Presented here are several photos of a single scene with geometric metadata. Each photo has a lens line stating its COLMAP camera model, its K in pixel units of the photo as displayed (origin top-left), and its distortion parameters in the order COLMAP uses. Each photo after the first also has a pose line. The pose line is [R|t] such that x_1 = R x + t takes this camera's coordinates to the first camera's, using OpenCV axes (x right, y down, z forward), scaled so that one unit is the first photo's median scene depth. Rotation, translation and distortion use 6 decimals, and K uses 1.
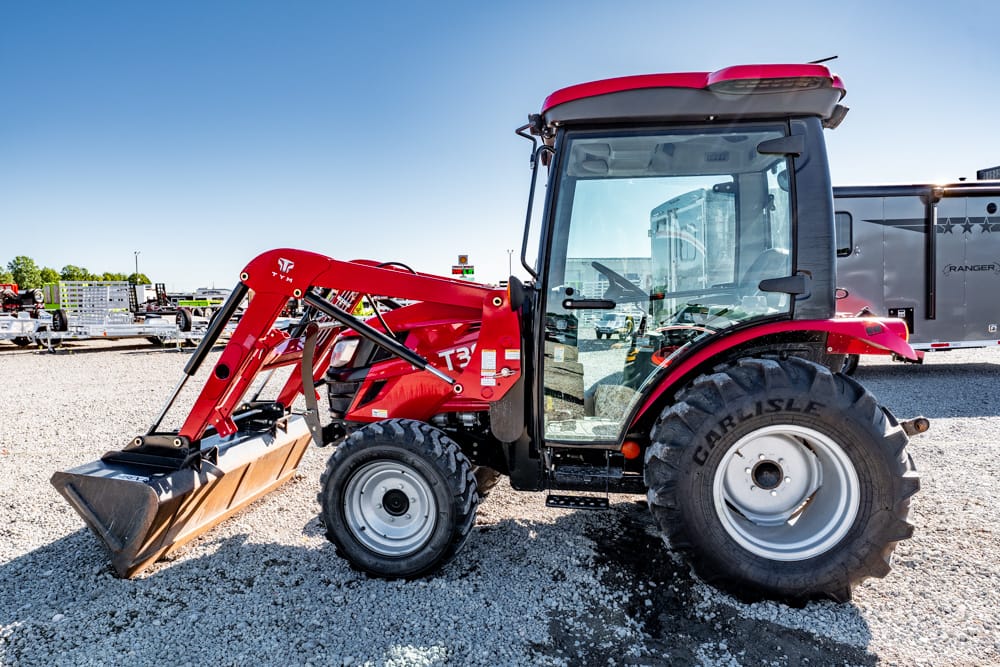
lens RADIAL K [[621.8, 0, 500.0], [0, 621.8, 333.5], [0, 0, 1]] dist [-0.000691, 0.002196]
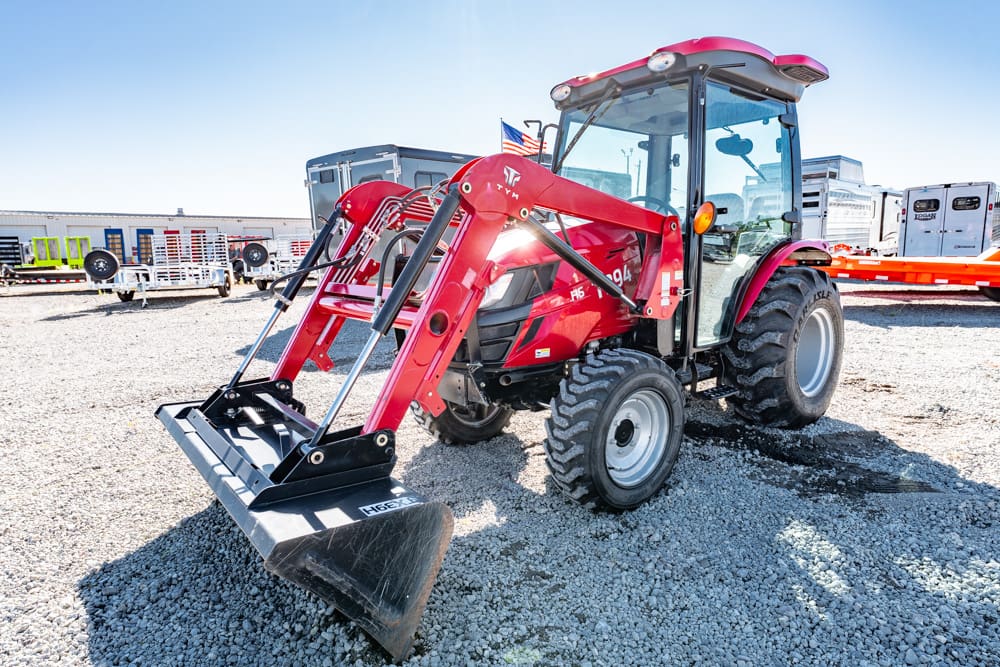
lens RADIAL K [[559.3, 0, 514.9], [0, 559.3, 330.1], [0, 0, 1]] dist [-0.001547, -0.000509]
pose [[0.662647, -0.119308, 0.739367, -0.958348], [0.061561, 0.992566, 0.104992, 0.008448], [-0.746397, -0.024057, 0.665066, 0.575060]]
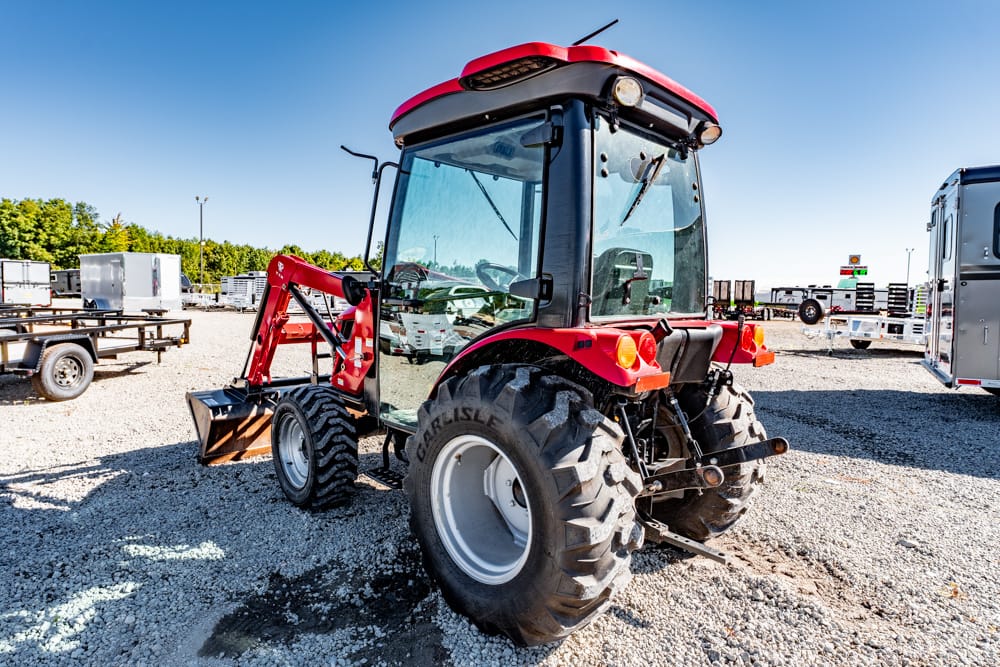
lens RADIAL K [[559.3, 0, 514.9], [0, 559.3, 330.1], [0, 0, 1]] dist [-0.001547, -0.000509]
pose [[0.814012, 0.066147, -0.577069, 0.885161], [-0.062966, 0.997689, 0.025541, -0.035597], [0.577425, 0.015545, 0.816296, 0.302857]]
